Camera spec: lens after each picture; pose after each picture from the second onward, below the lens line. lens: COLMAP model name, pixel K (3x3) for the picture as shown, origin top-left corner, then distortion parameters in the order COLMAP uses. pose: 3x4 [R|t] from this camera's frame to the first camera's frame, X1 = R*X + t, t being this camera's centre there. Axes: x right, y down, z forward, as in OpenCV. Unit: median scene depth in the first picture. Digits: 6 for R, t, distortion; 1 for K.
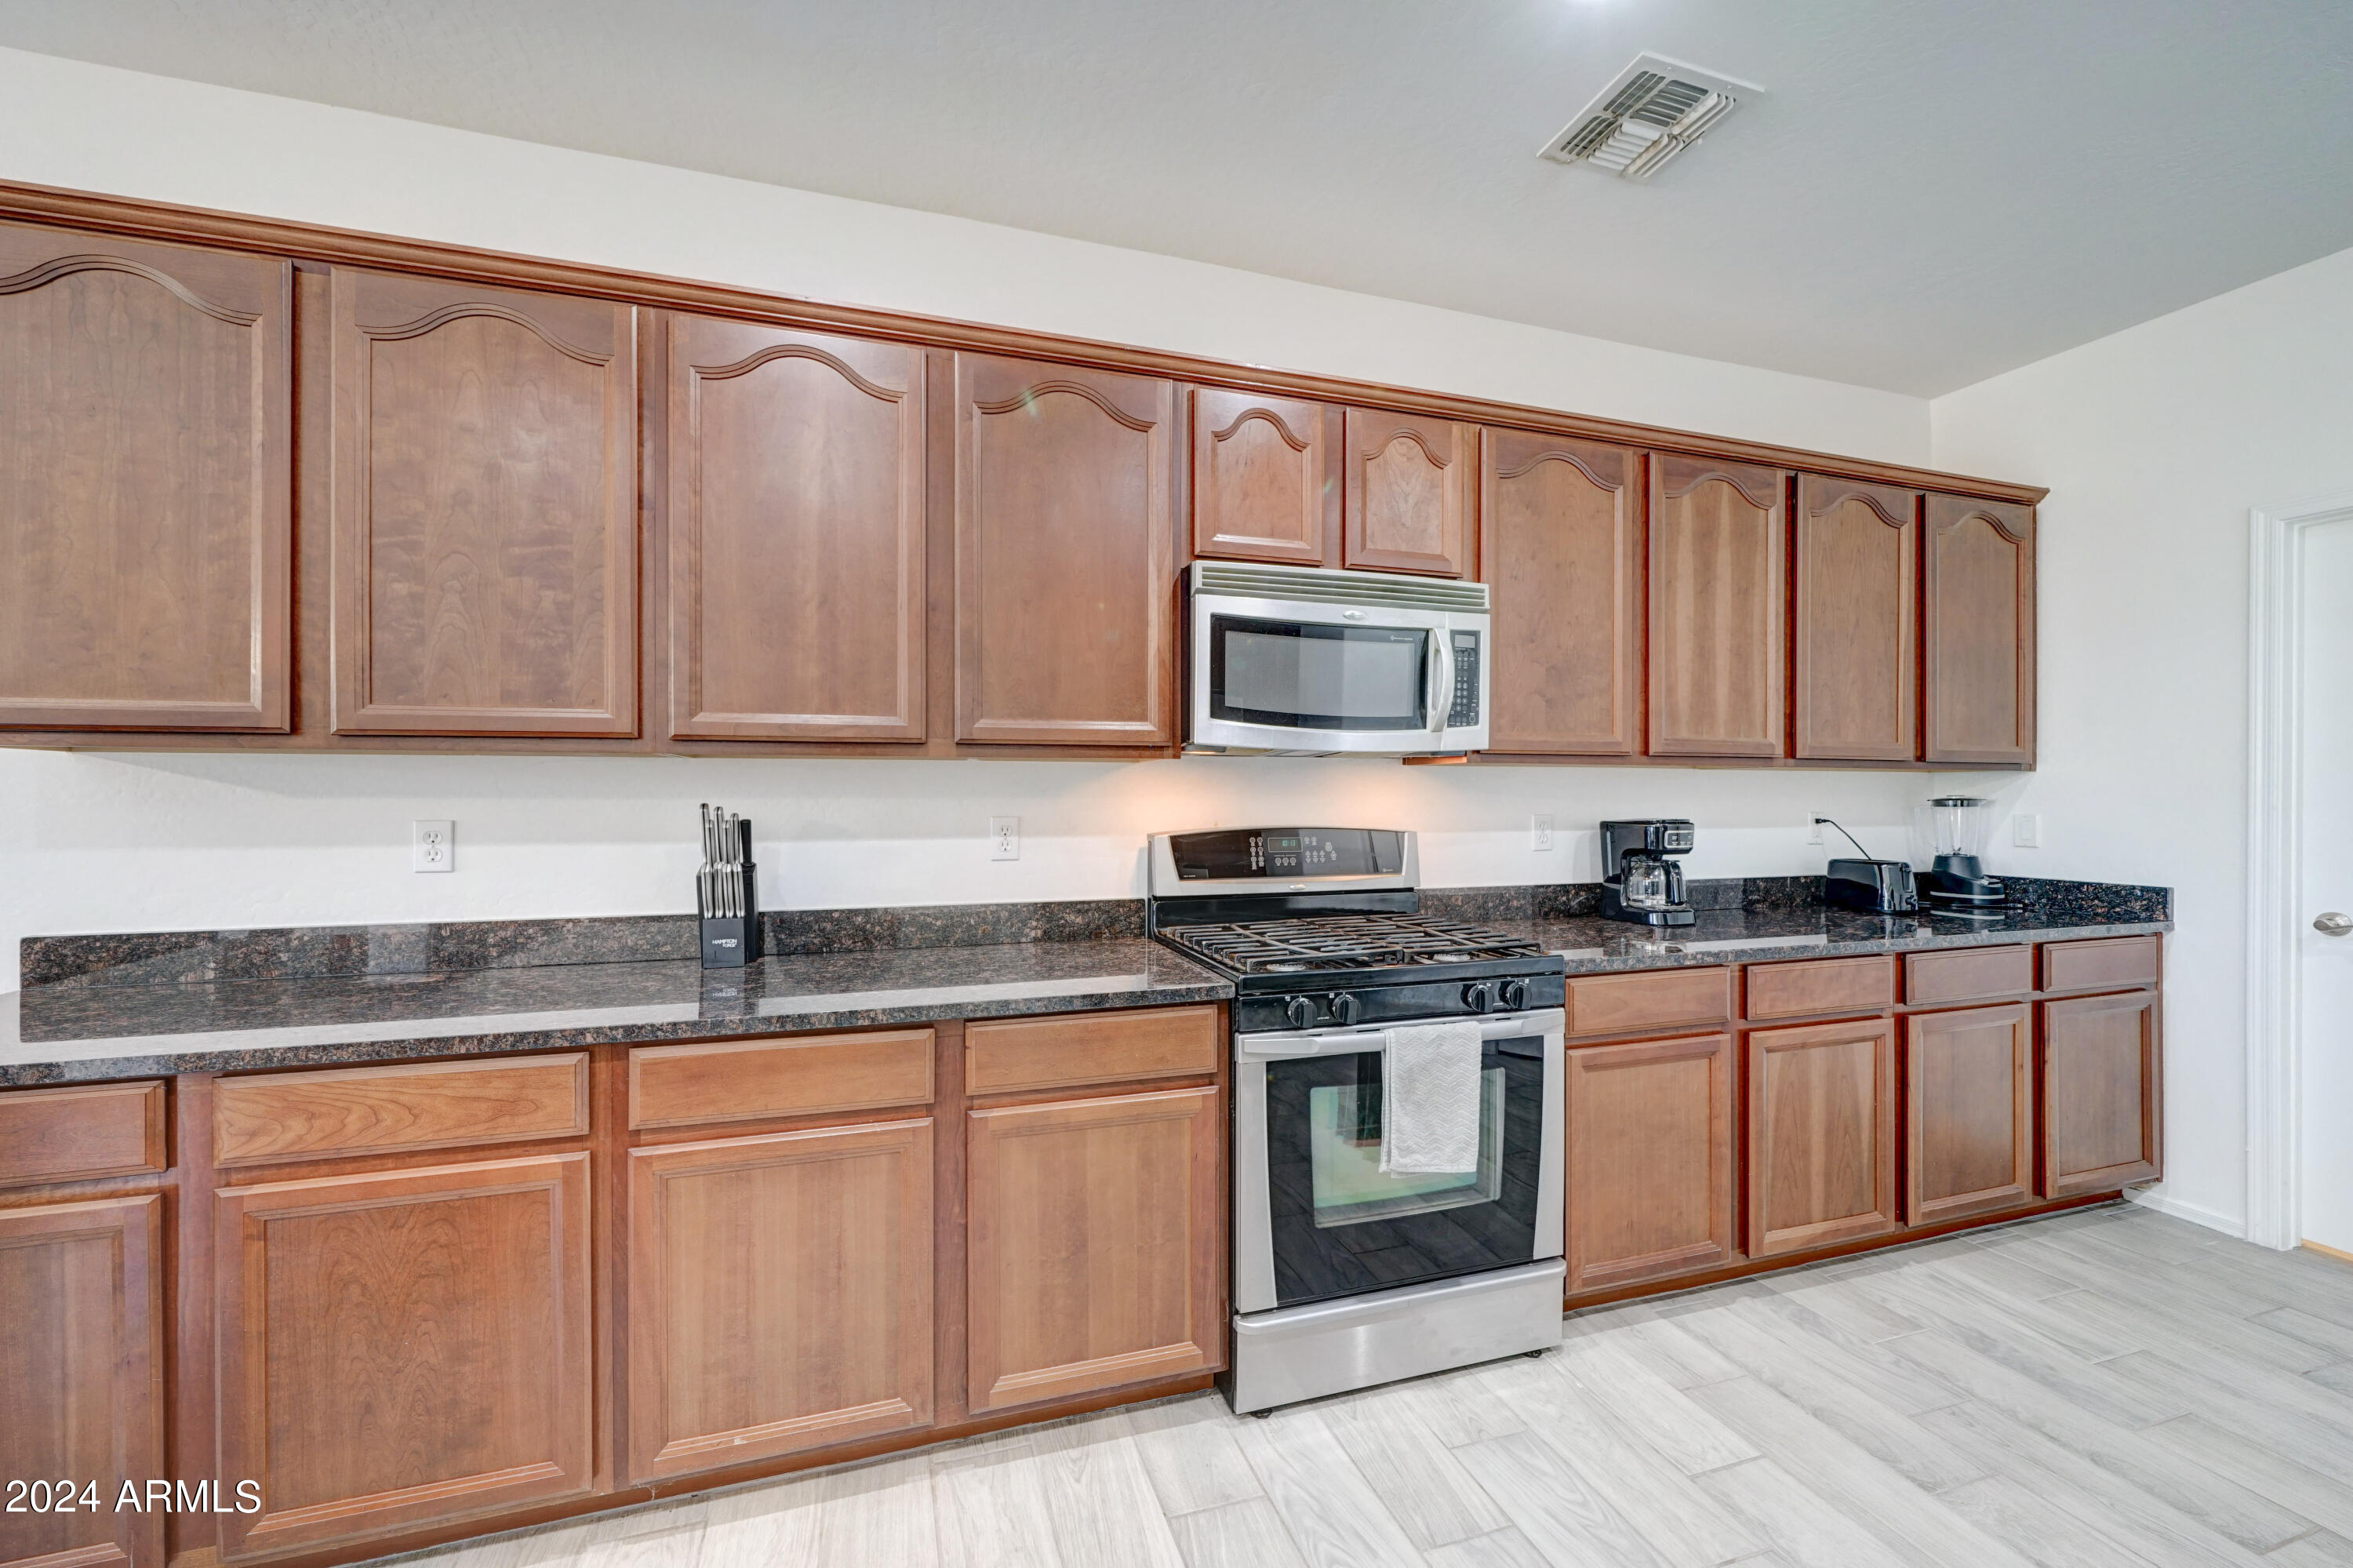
lens RADIAL K [[952.0, 0, 1176.5], [0, 952.0, 784.0], [0, 0, 1]] dist [-0.002522, -0.000270]
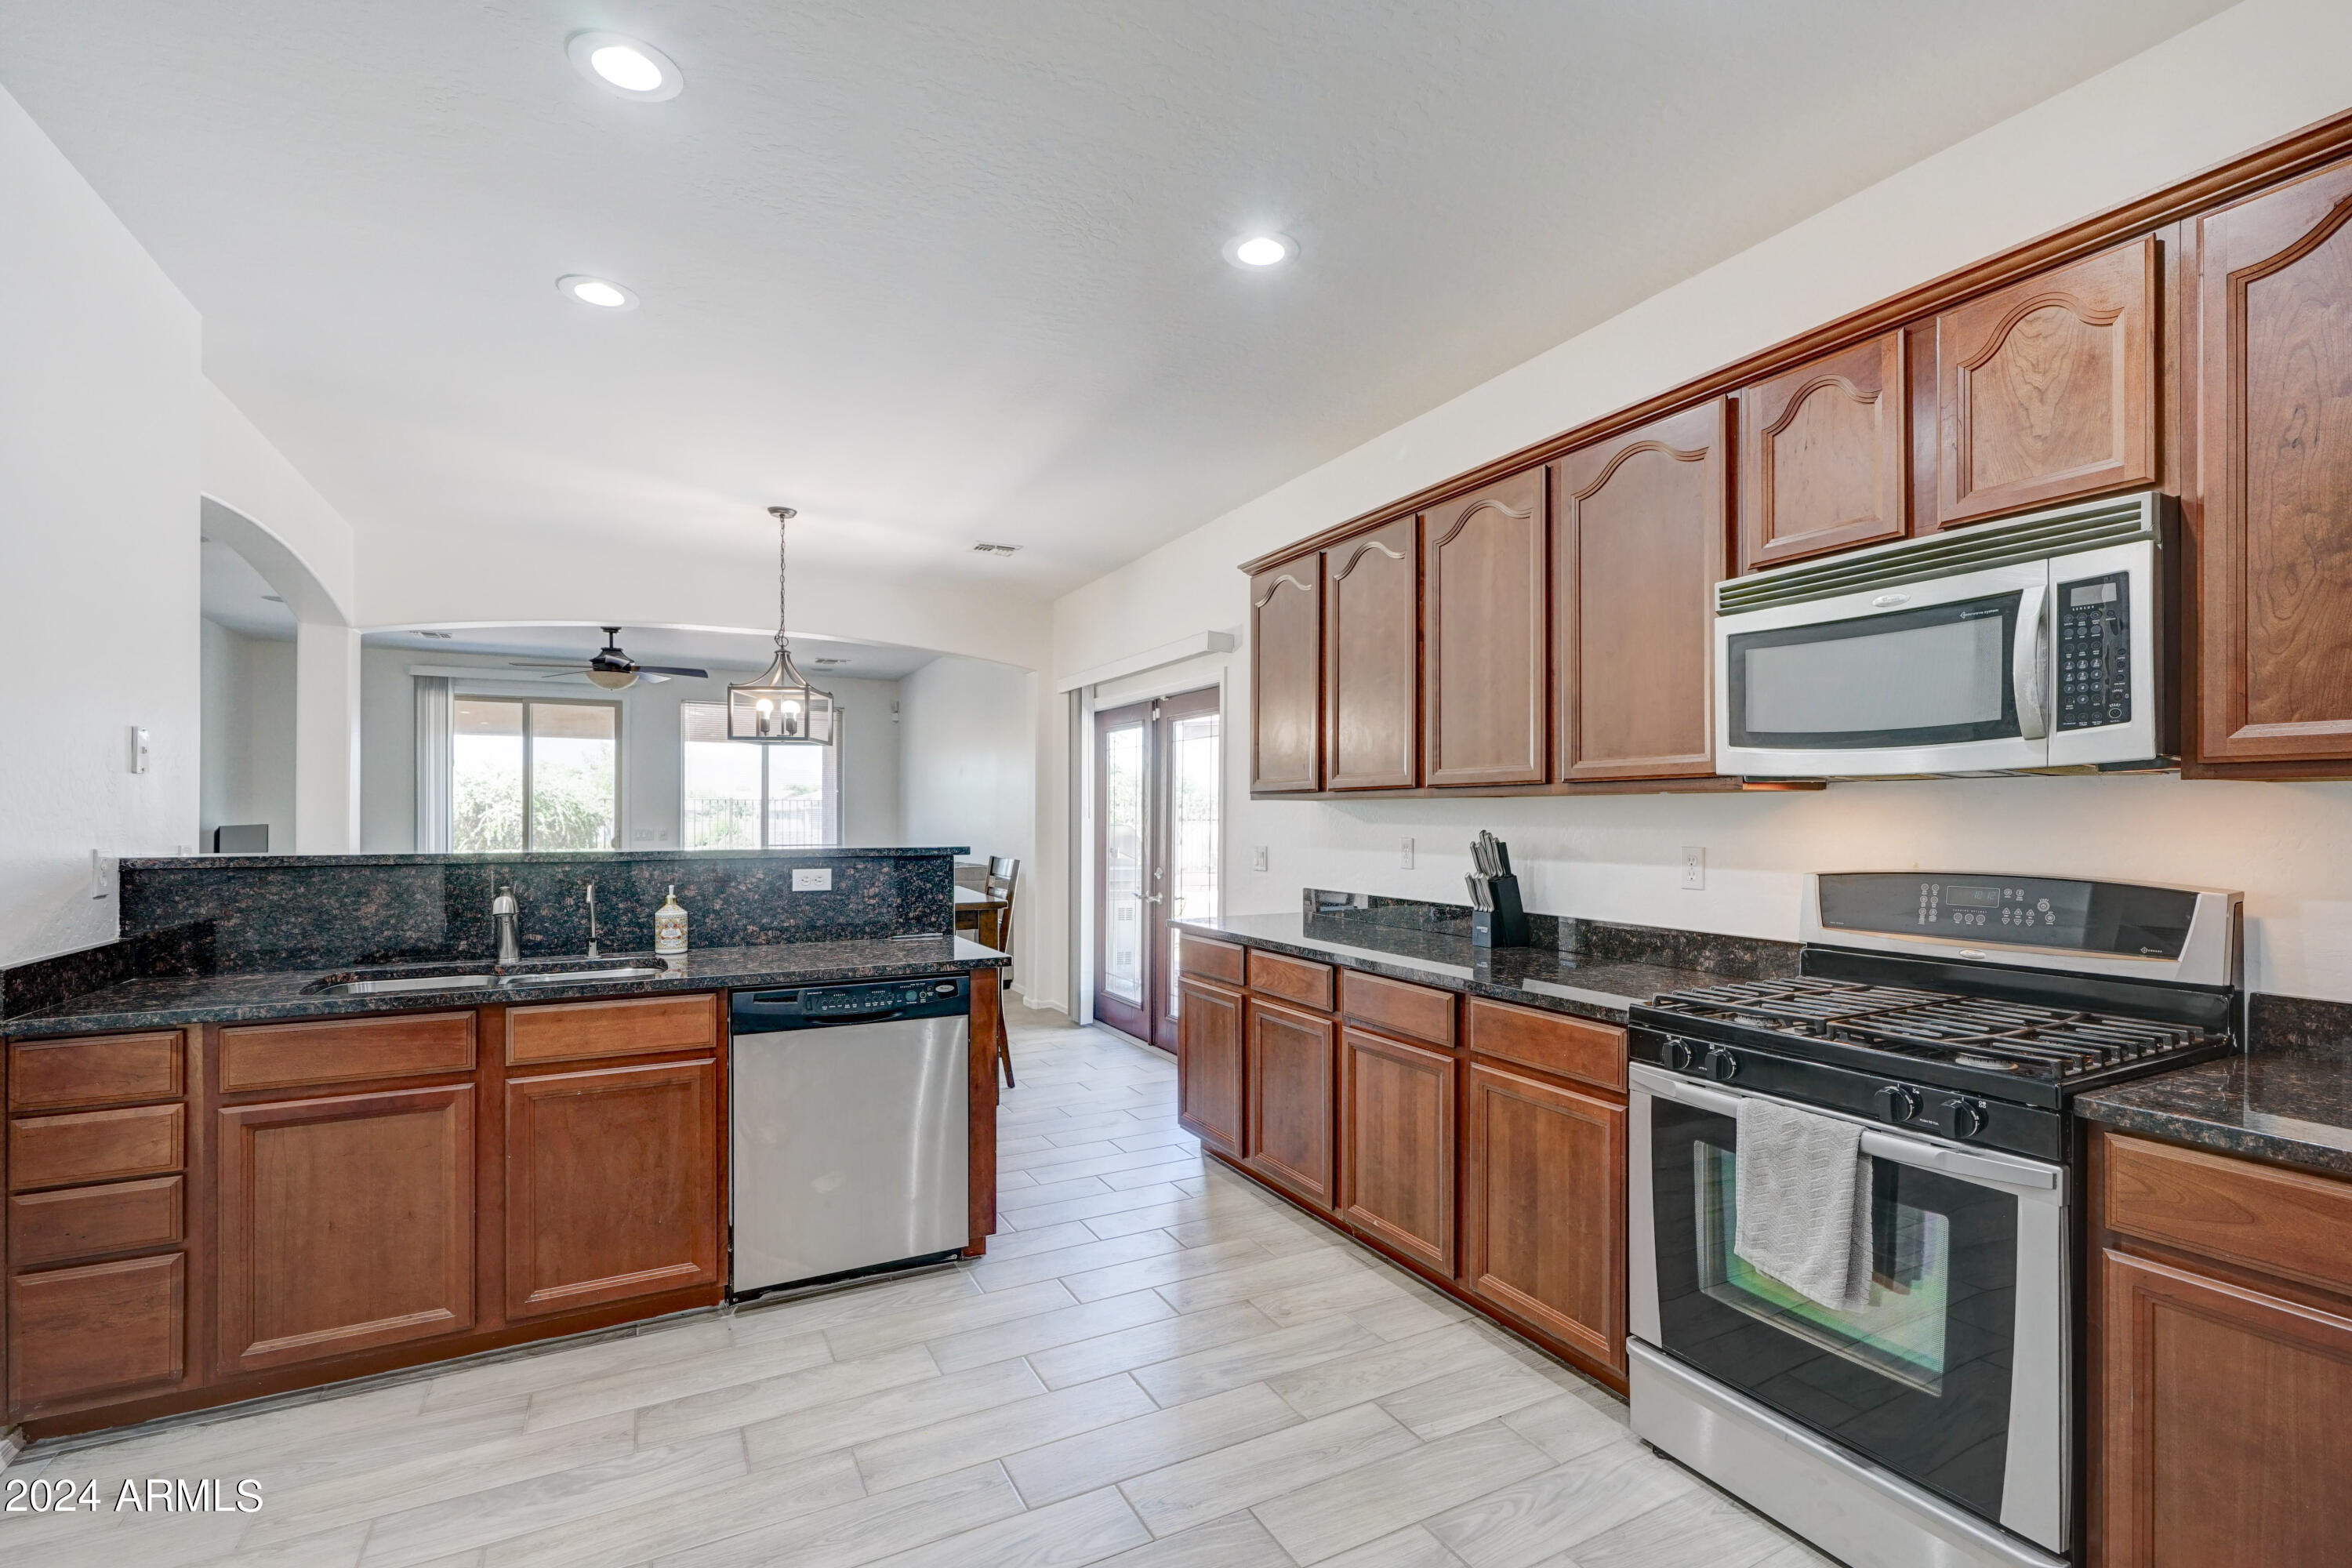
lens RADIAL K [[1078.6, 0, 1254.4], [0, 1078.6, 823.3], [0, 0, 1]] dist [0.000714, 0.000241]
pose [[0.208177, 0.004144, -0.978082, 1.020621], [-0.000483, 0.999991, 0.004134, 0.002722], [0.978091, -0.000388, 0.208177, 0.330301]]
